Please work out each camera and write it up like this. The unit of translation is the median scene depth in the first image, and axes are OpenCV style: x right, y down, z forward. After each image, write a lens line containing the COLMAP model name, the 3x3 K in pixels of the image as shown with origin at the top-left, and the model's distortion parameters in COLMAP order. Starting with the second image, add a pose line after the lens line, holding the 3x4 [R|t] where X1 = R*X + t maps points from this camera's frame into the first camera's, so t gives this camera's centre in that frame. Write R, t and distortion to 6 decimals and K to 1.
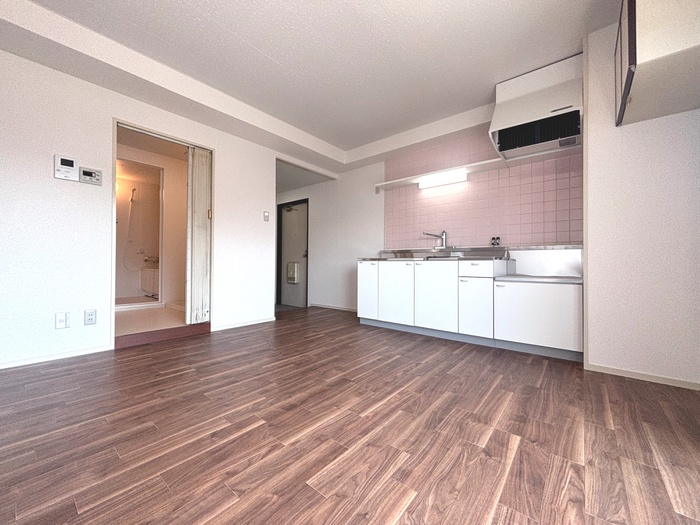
lens RADIAL K [[282.6, 0, 348.6], [0, 282.6, 262.4], [0, 0, 1]] dist [-0.001197, 0.000114]
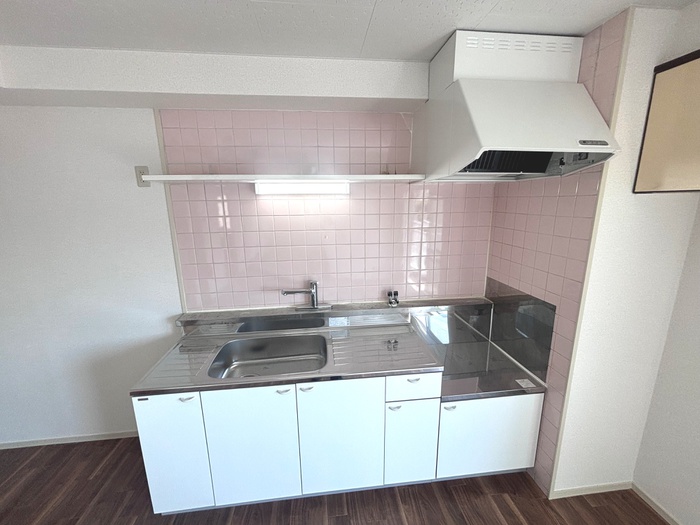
lens RADIAL K [[281.5, 0, 350.0], [0, 281.5, 262.5], [0, 0, 1]] dist [-0.000087, 0.000081]
pose [[0.689388, -0.164088, 0.705563, -0.003014], [0.010686, 0.976204, 0.216589, -0.458179], [-0.724313, -0.141774, 0.674737, 0.978742]]
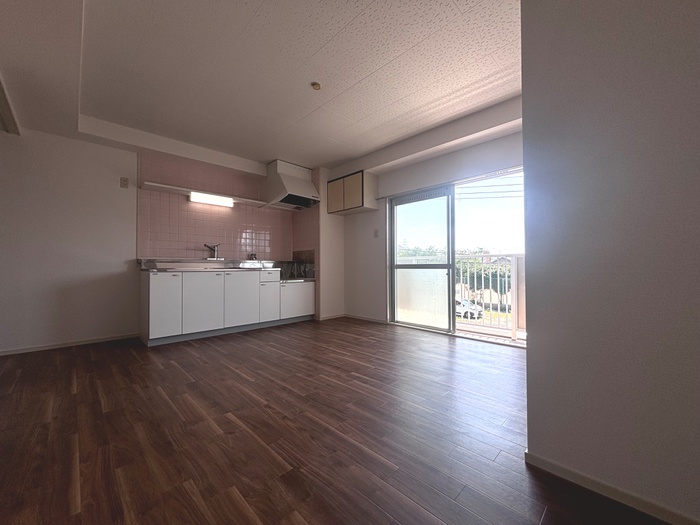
lens RADIAL K [[282.6, 0, 348.6], [0, 282.6, 262.4], [0, 0, 1]] dist [-0.001197, 0.000114]
pose [[0.097458, 0.013448, 0.995149, -1.319923], [-0.001118, 0.999910, -0.013402, -0.041704], [-0.995239, 0.000194, 0.097464, 0.578633]]
